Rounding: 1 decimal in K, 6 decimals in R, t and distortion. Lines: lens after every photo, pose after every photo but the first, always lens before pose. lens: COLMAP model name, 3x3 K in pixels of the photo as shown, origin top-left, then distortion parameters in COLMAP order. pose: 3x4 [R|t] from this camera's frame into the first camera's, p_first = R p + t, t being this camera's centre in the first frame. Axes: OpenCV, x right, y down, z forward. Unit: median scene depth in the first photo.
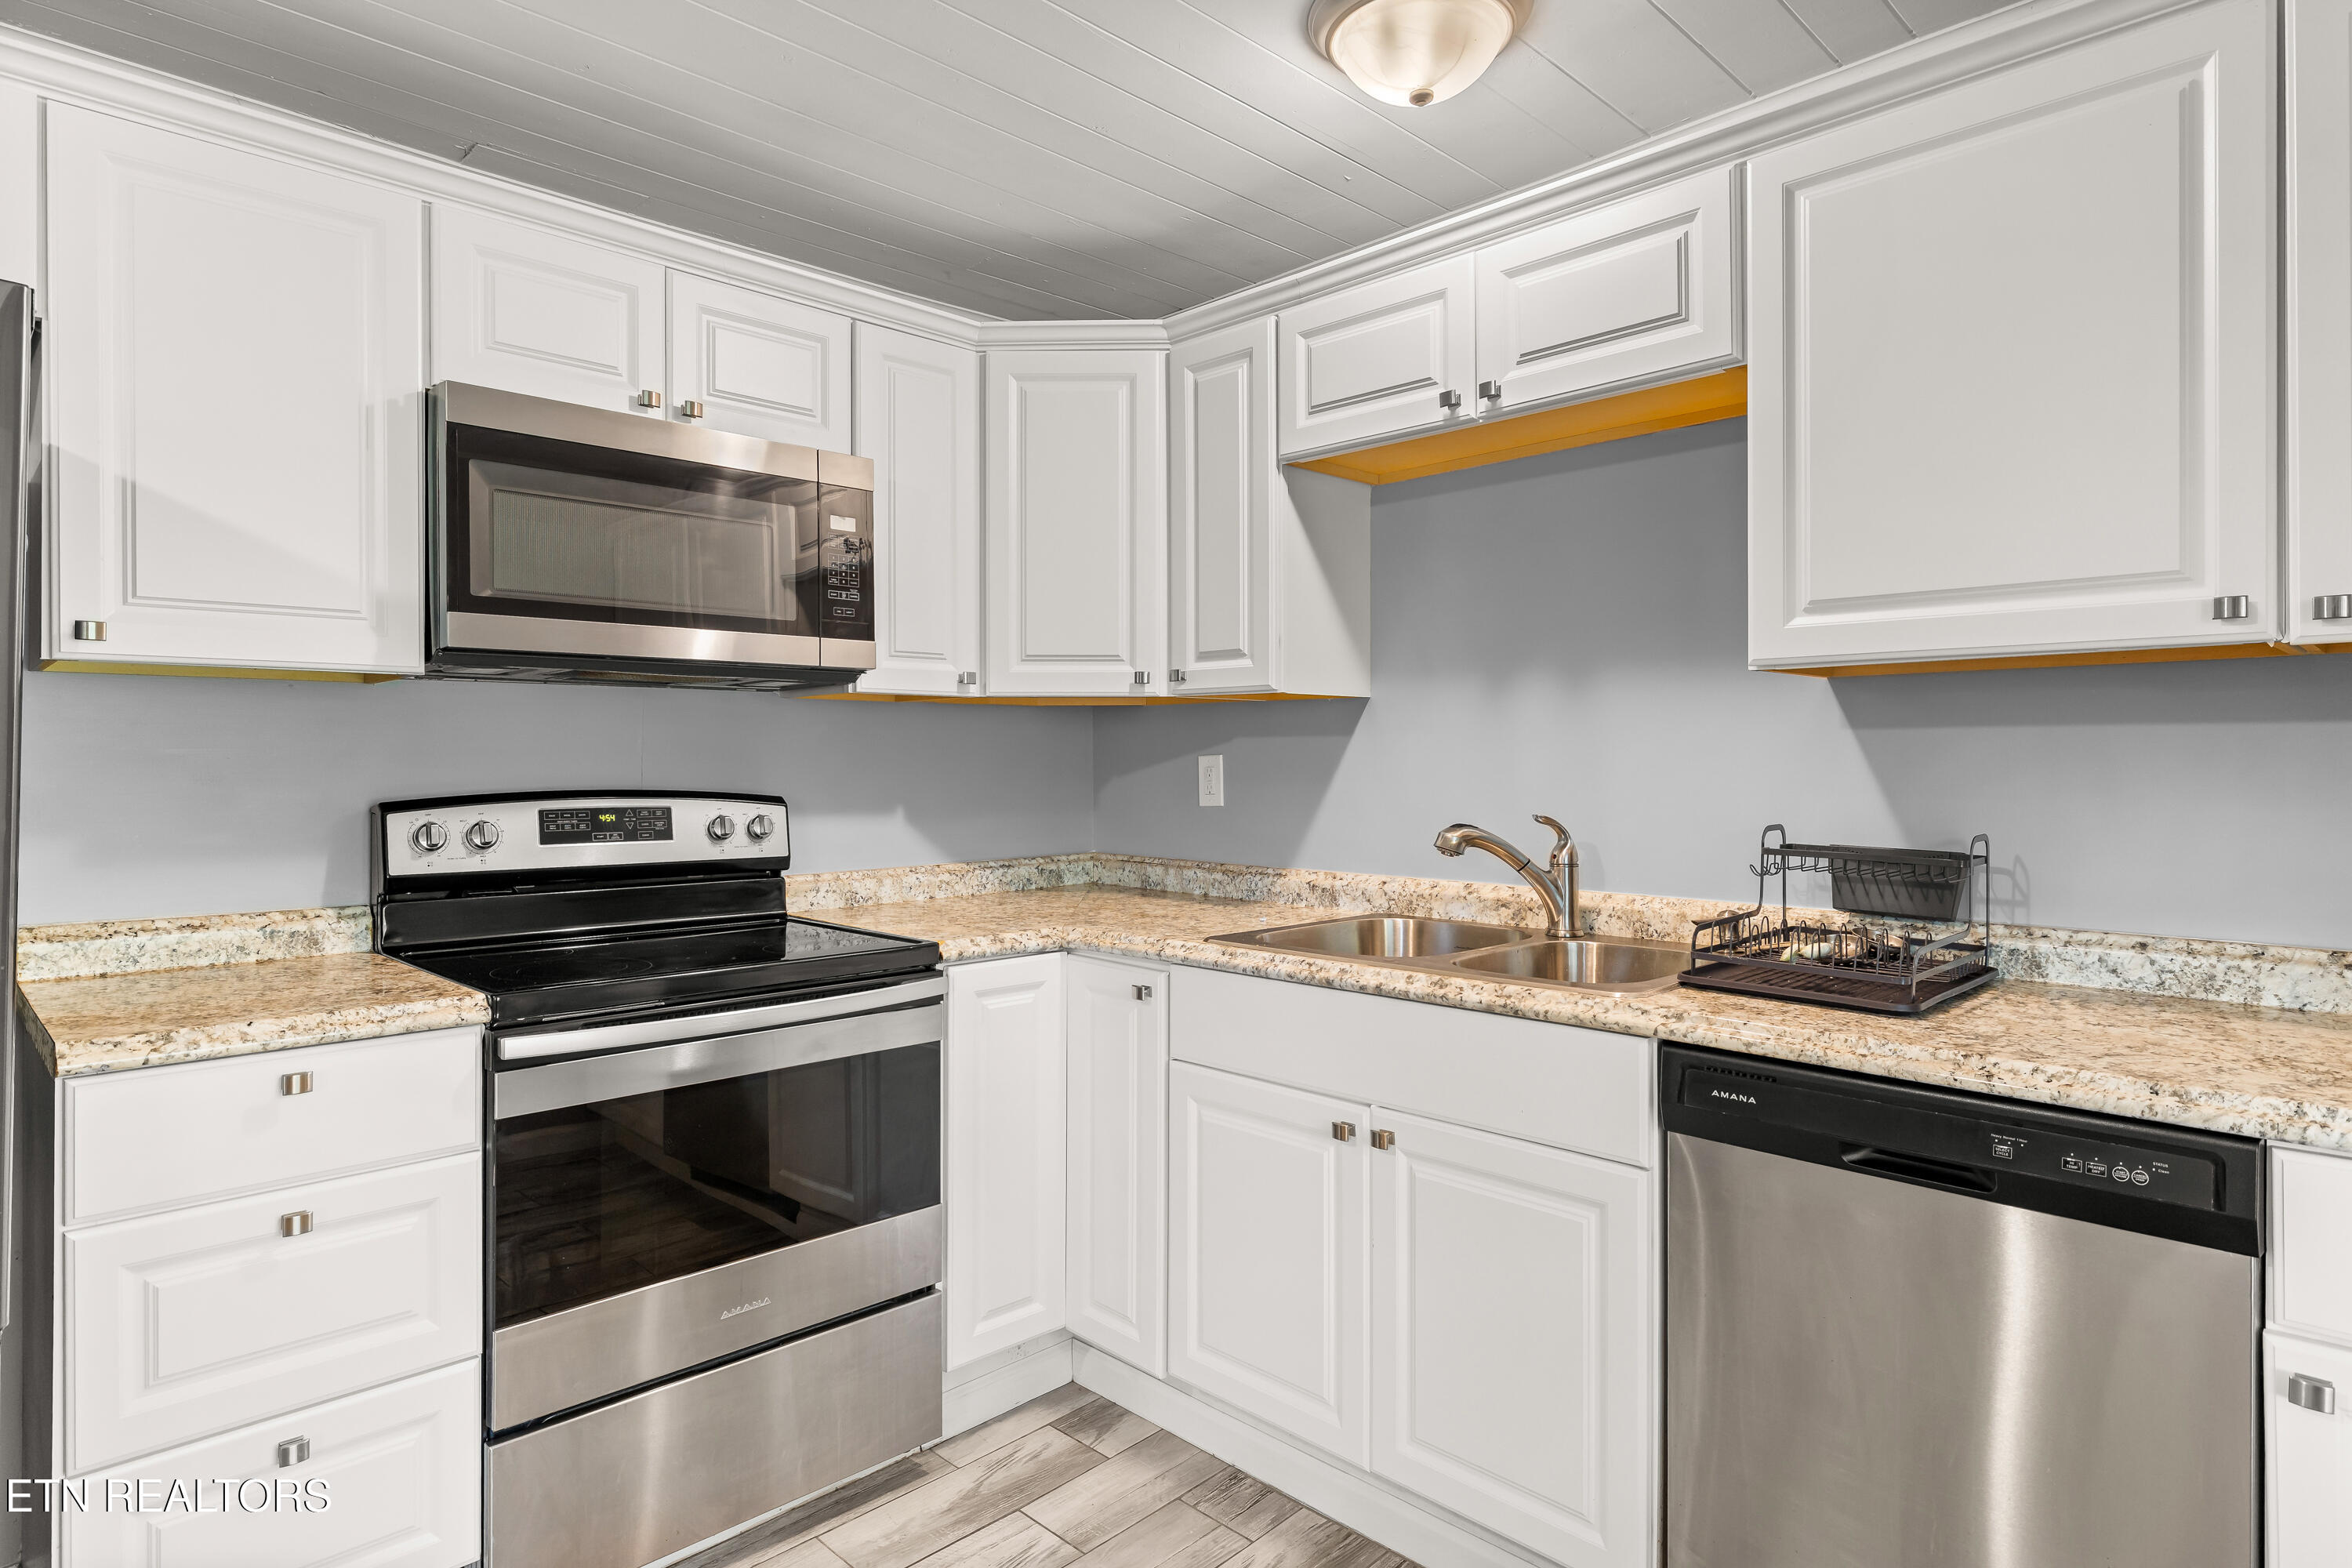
lens RADIAL K [[1287.0, 0, 1131.3], [0, 1287.0, 761.3], [0, 0, 1]] dist [-0.006592, 0.002345]
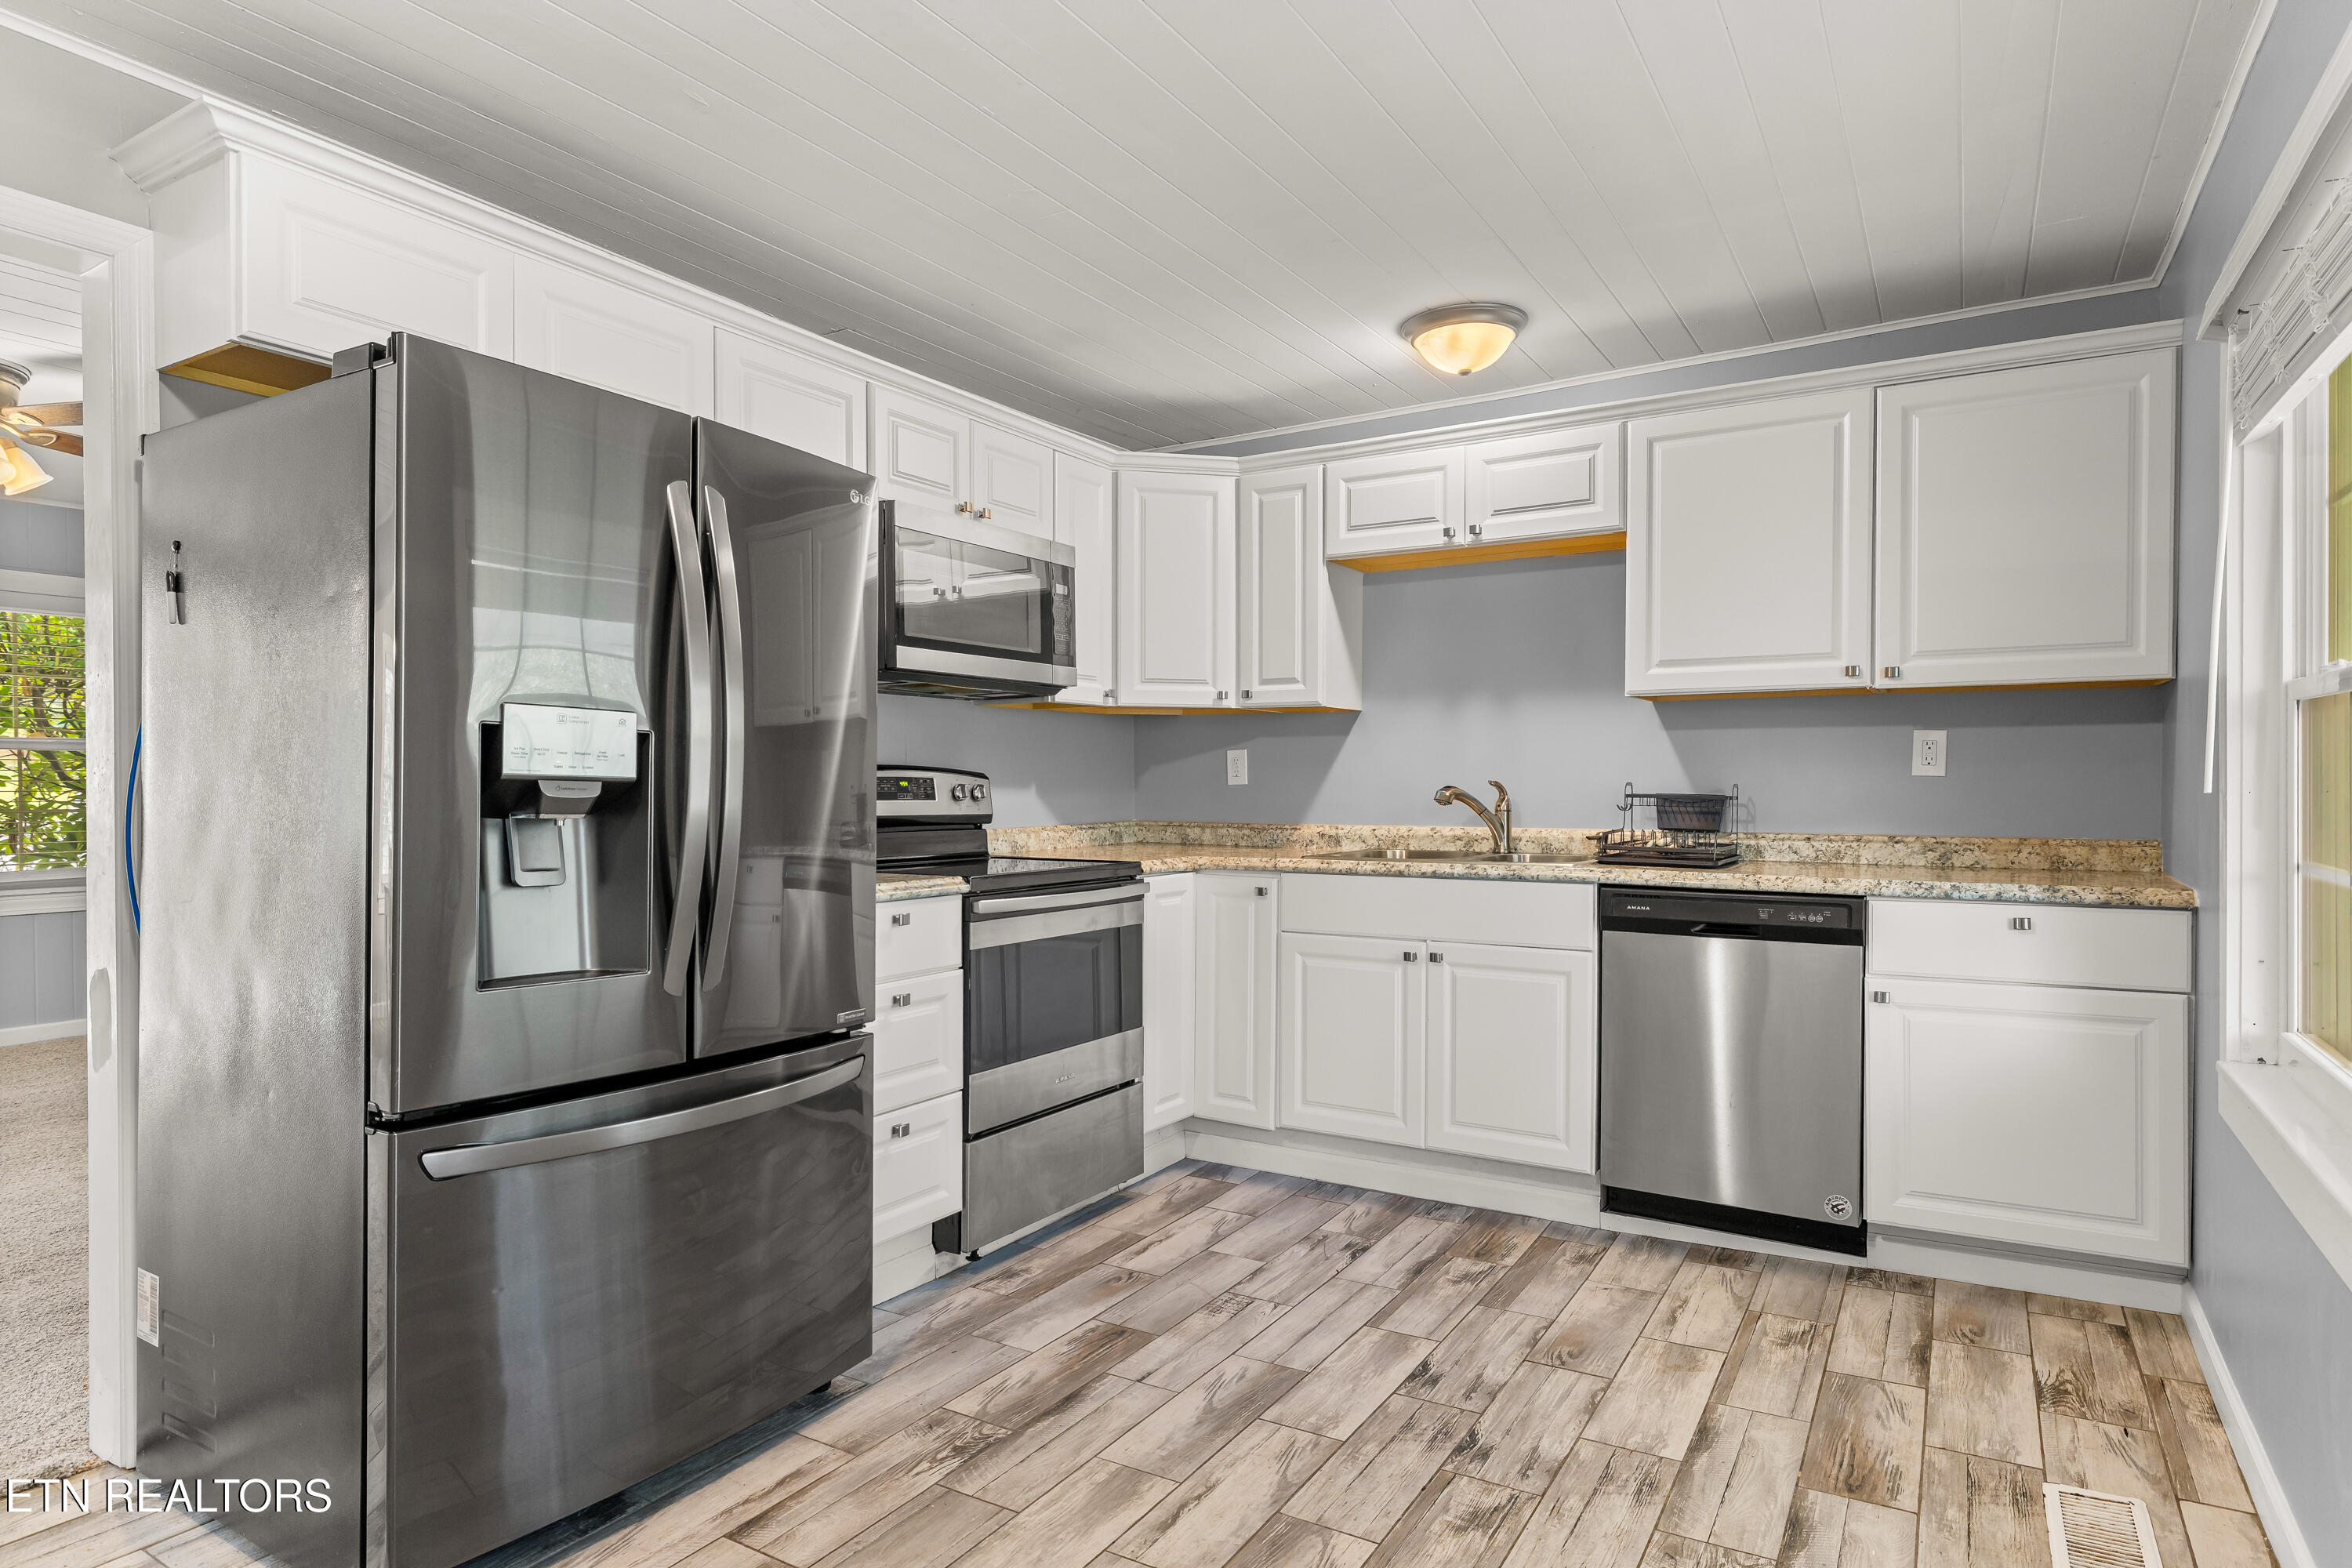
lens RADIAL K [[1287.0, 0, 1141.8], [0, 1287.0, 808.1], [0, 0, 1]] dist [-0.006592, 0.002345]
pose [[0.973726, -0.002416, 0.227709, -0.522627], [-0.001901, 0.999823, 0.018739, 0.047780], [-0.227714, -0.018679, 0.973549, -0.547091]]
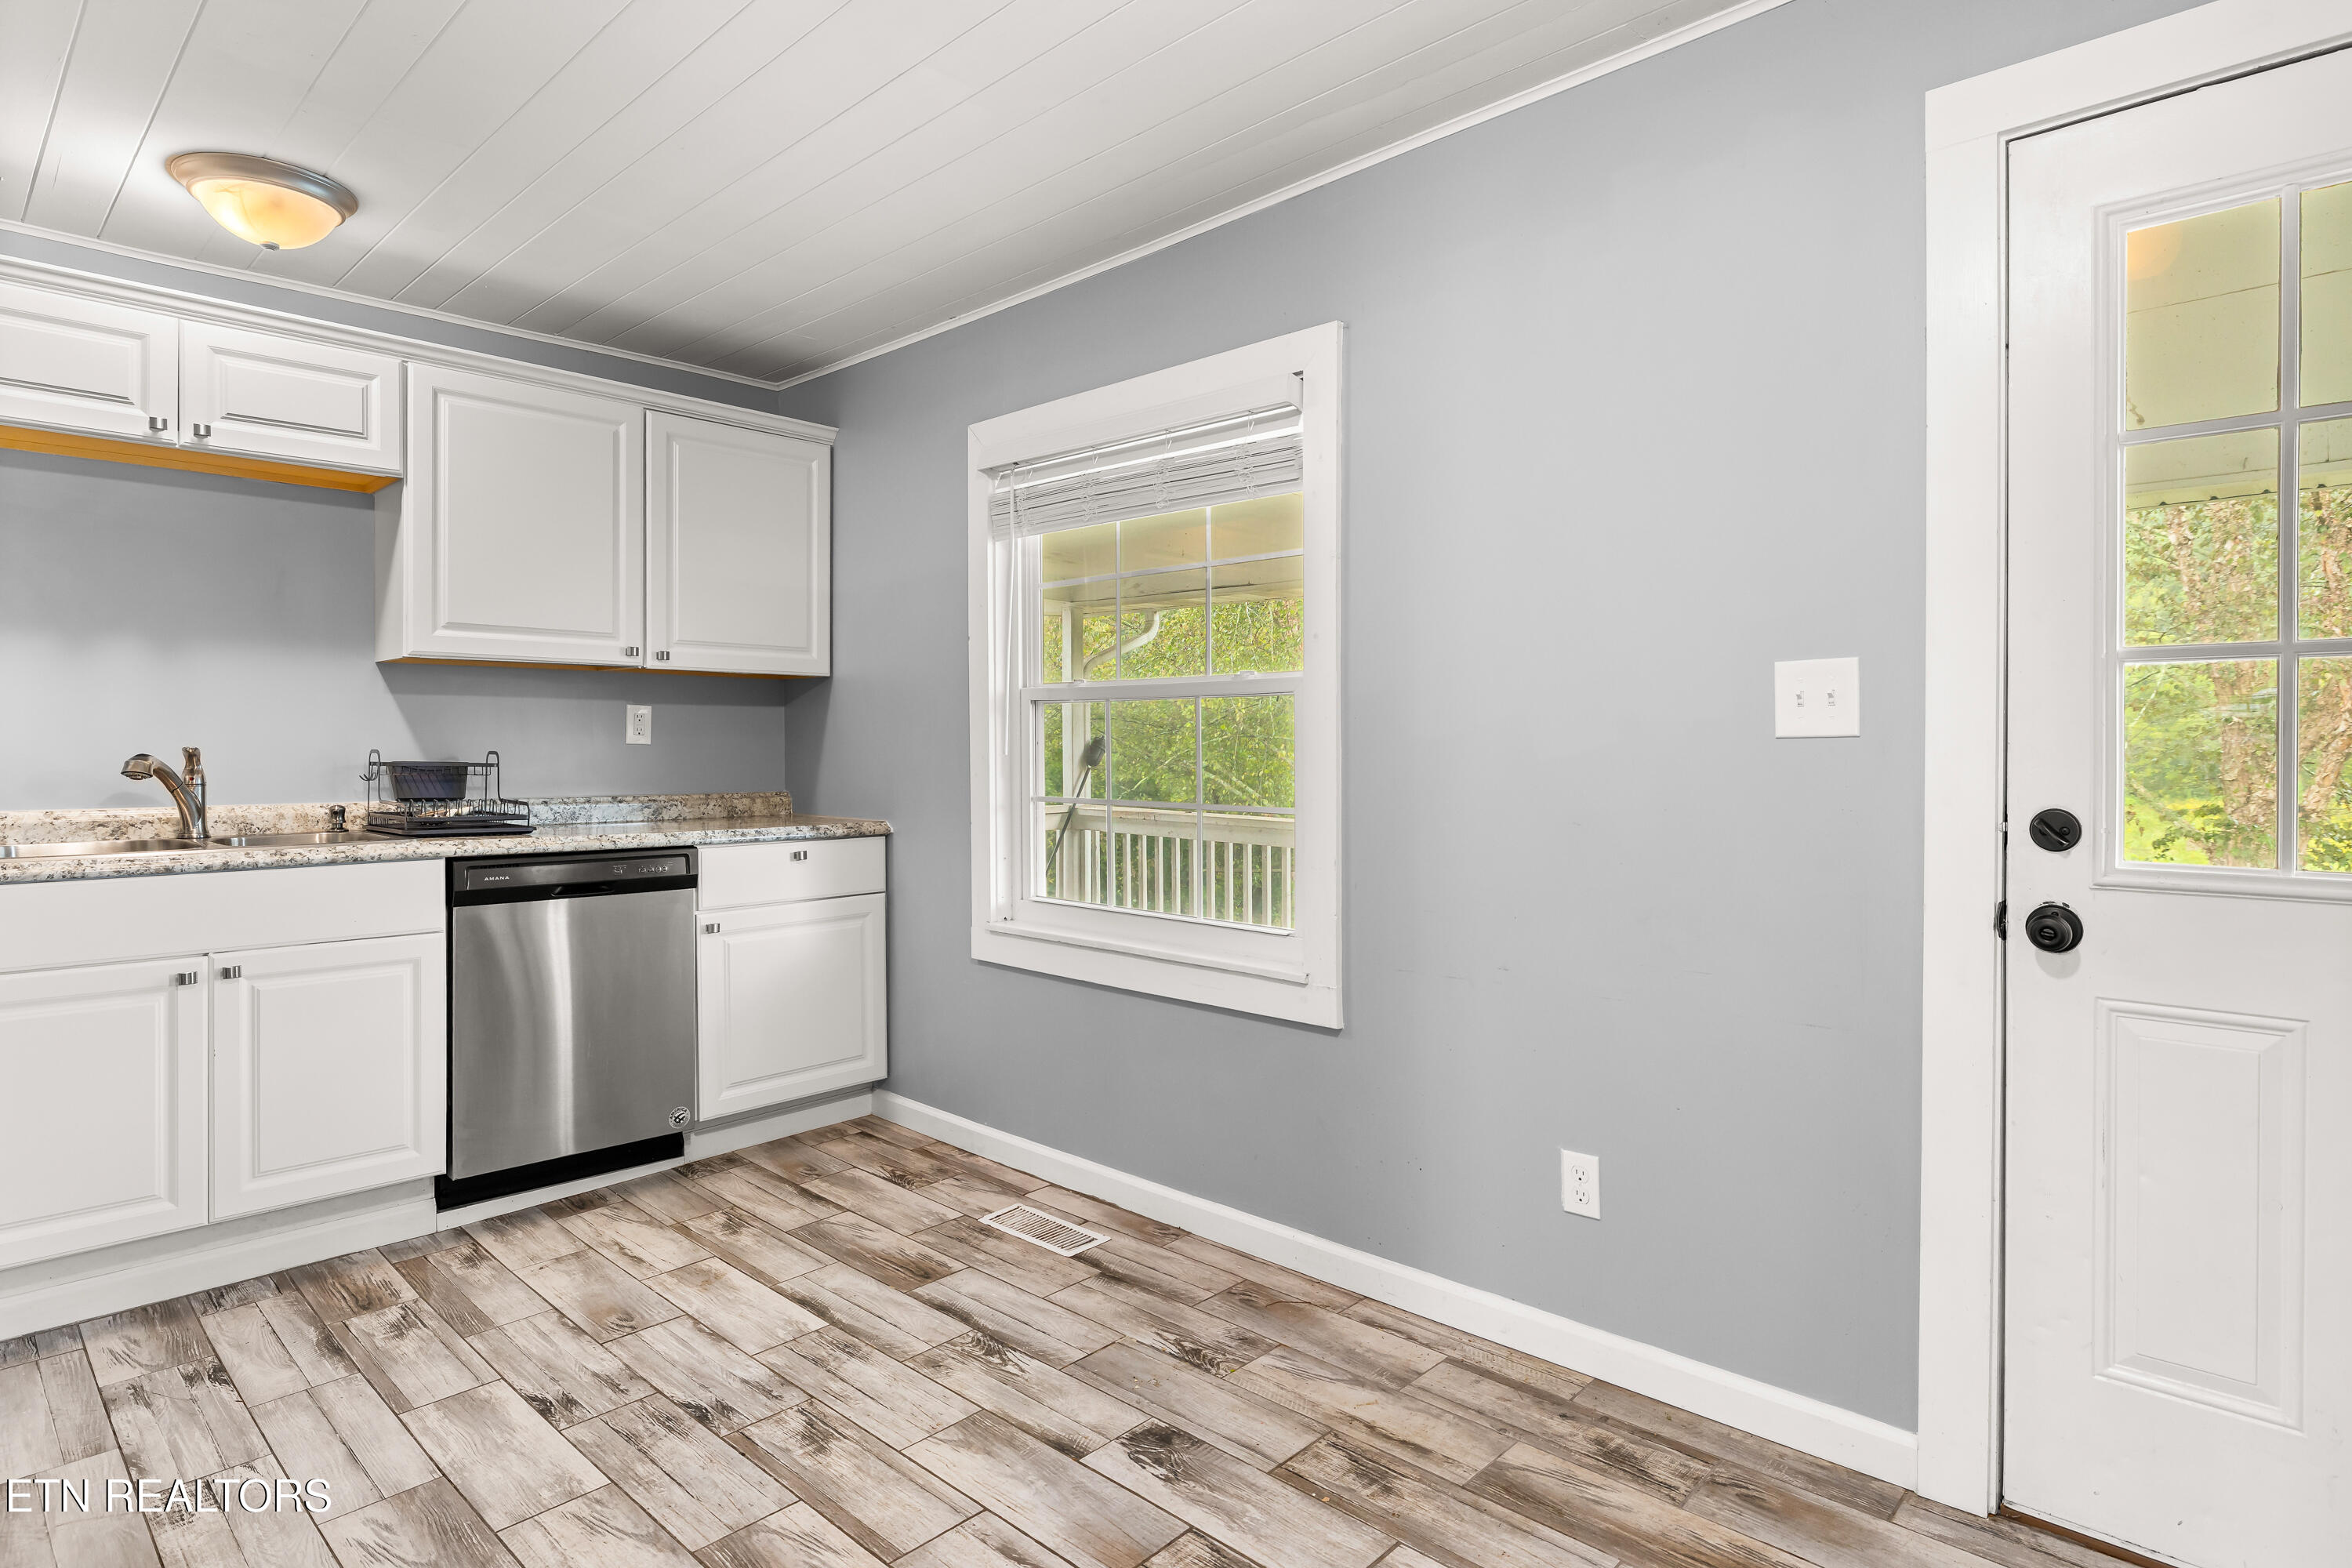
lens RADIAL K [[1263.3, 0, 1171.8], [0, 1263.3, 756.2], [0, 0, 1]] dist [-0.002730, 0.000111]
pose [[-0.020513, -0.002005, 0.999788, -1.029855], [0.001483, 0.999997, 0.002036, 0.050616], [-0.999788, 0.001525, -0.020510, 0.007338]]
